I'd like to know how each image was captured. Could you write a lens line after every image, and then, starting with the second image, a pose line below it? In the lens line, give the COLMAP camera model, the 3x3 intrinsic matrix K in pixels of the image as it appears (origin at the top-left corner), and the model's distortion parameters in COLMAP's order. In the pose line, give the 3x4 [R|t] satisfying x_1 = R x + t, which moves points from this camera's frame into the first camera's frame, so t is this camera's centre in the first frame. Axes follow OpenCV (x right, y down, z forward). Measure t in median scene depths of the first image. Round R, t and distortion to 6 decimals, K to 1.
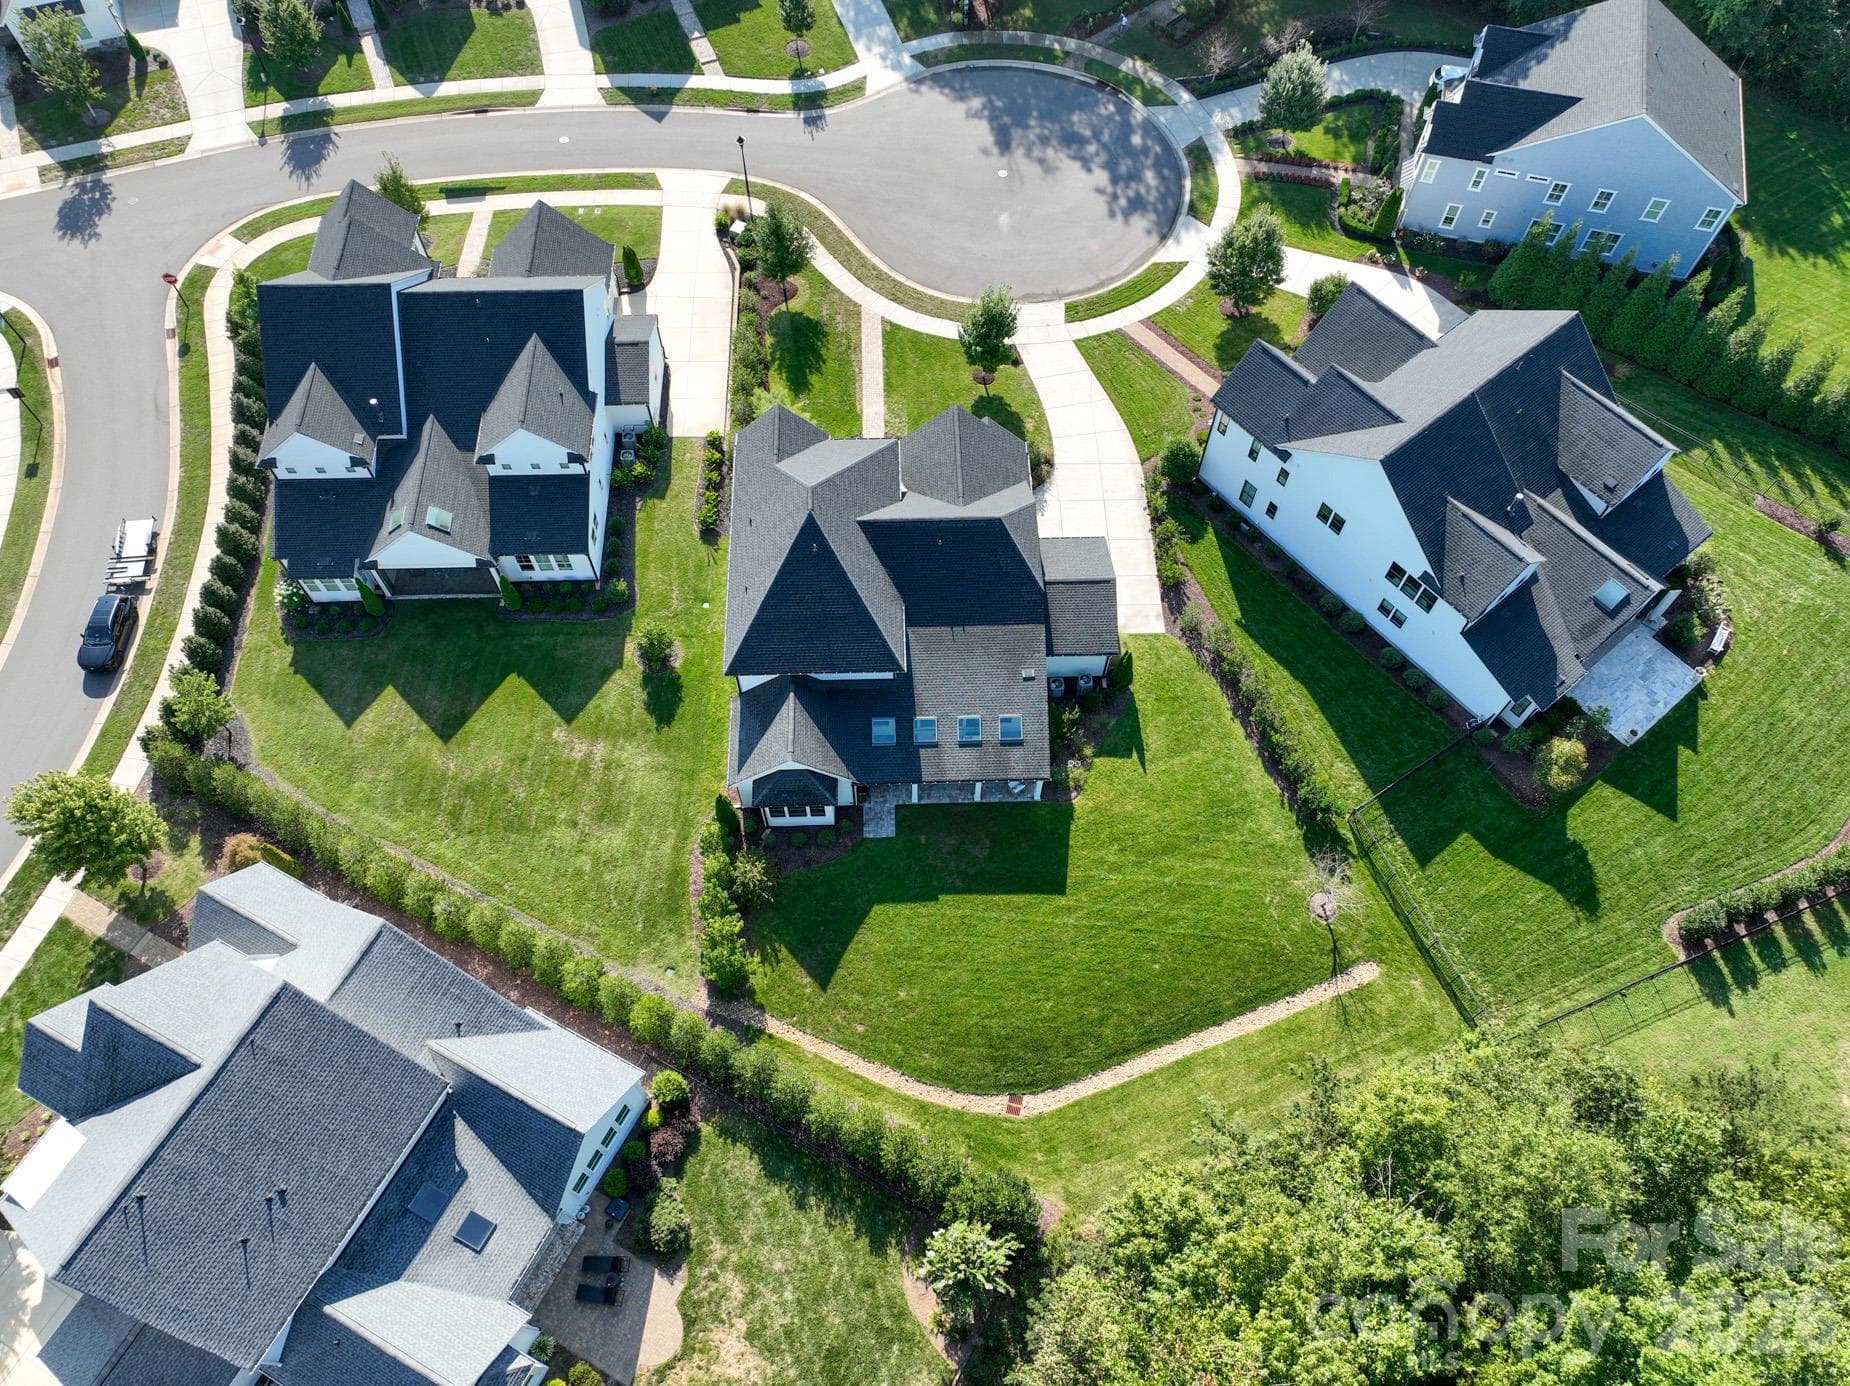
lens RADIAL K [[1257.2, 0, 927.9], [0, 1257.2, 685.8], [0, 0, 1]] dist [0.002390, 0.007468]
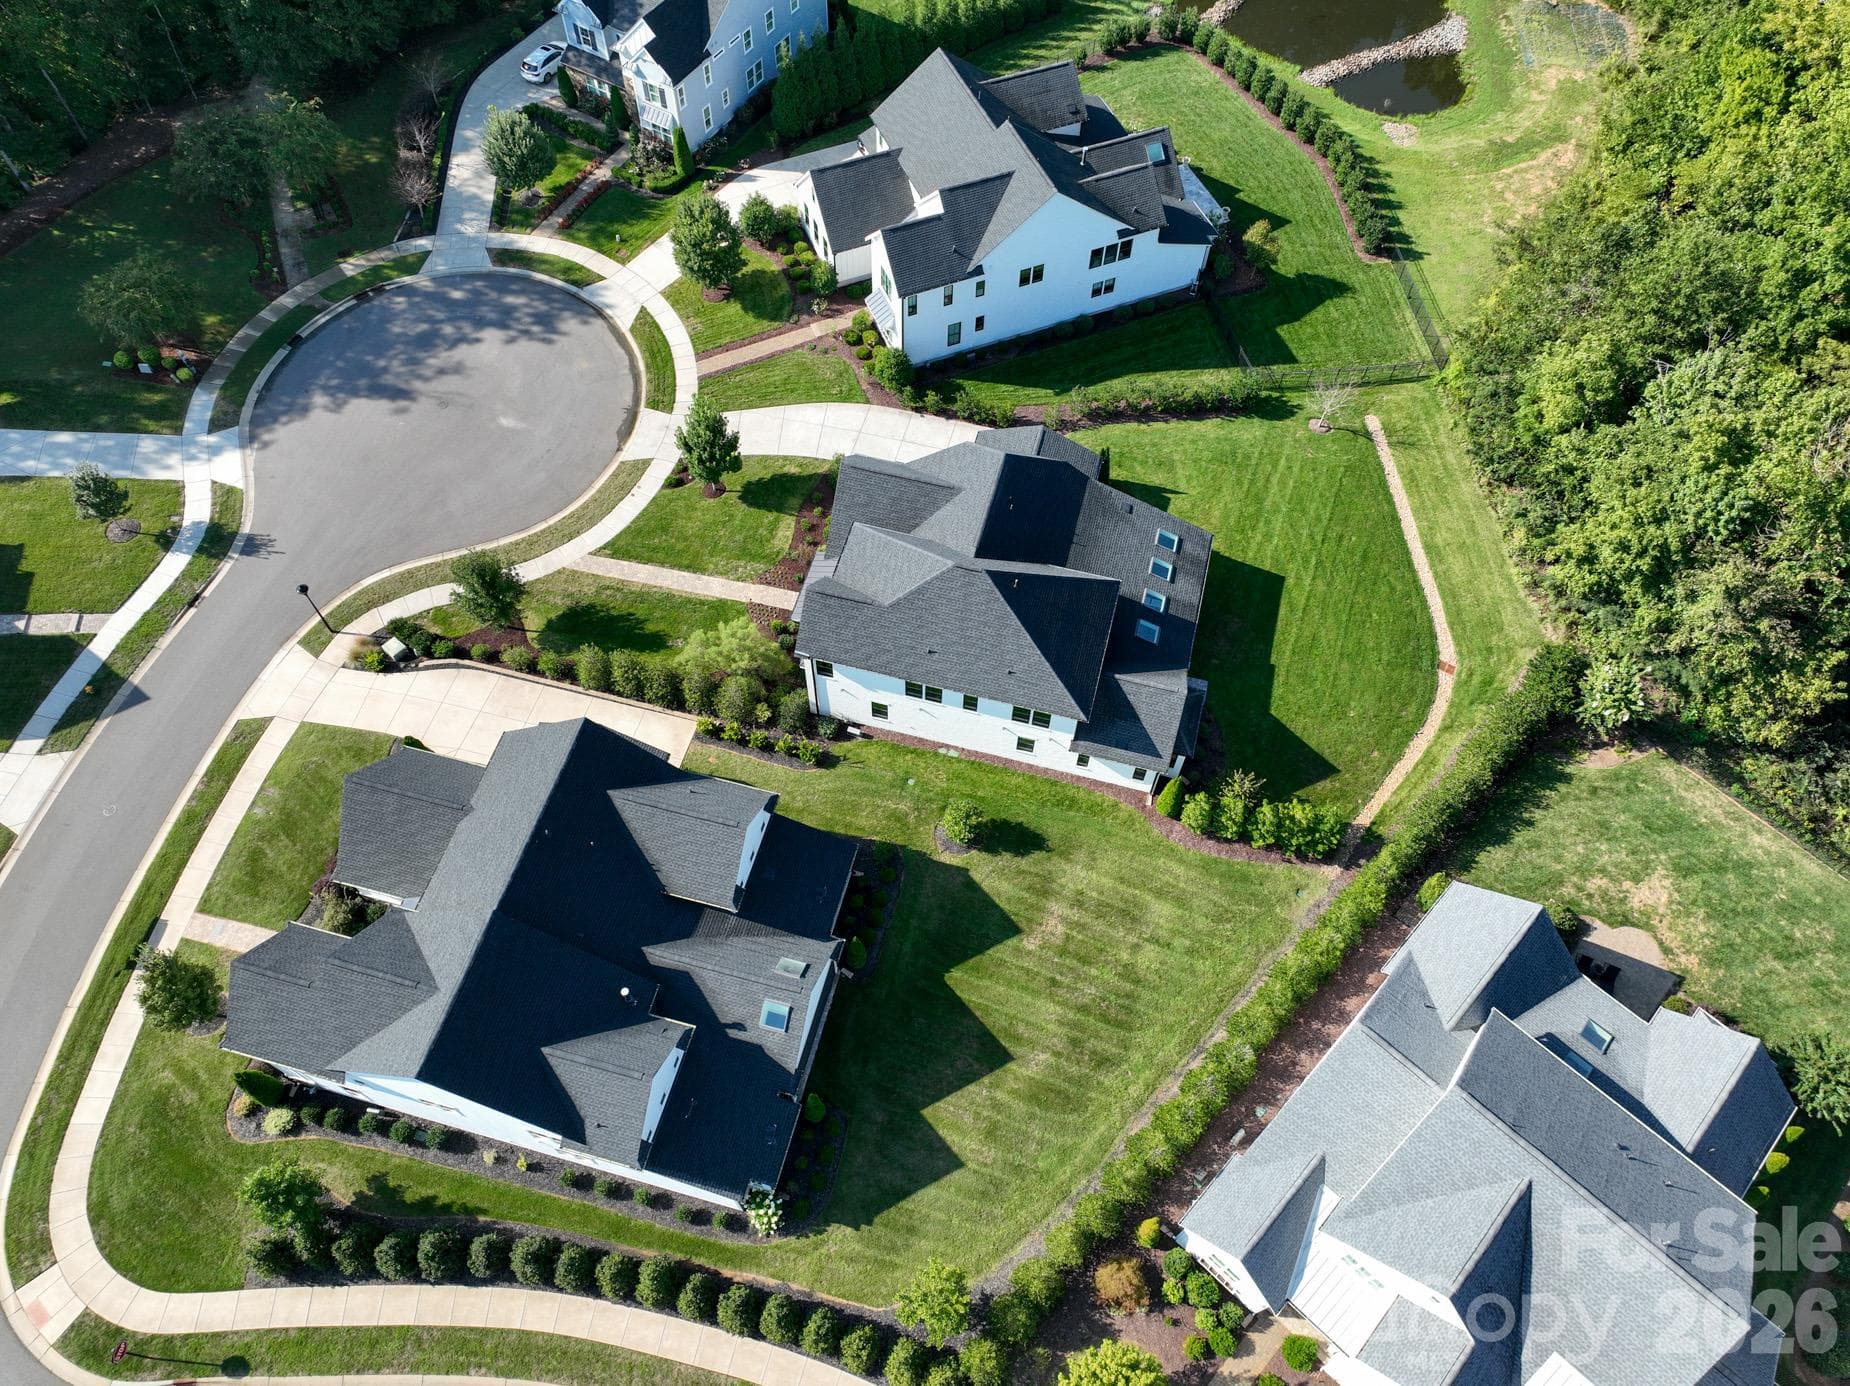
lens RADIAL K [[1257.2, 0, 927.9], [0, 1257.2, 685.8], [0, 0, 1]] dist [0.002390, 0.007468]
pose [[0.296431, -0.826440, 0.478671, -0.575520], [0.836165, 0.466754, 0.288045, -0.365975], [-0.461473, 0.314862, 0.829400, 0.187760]]
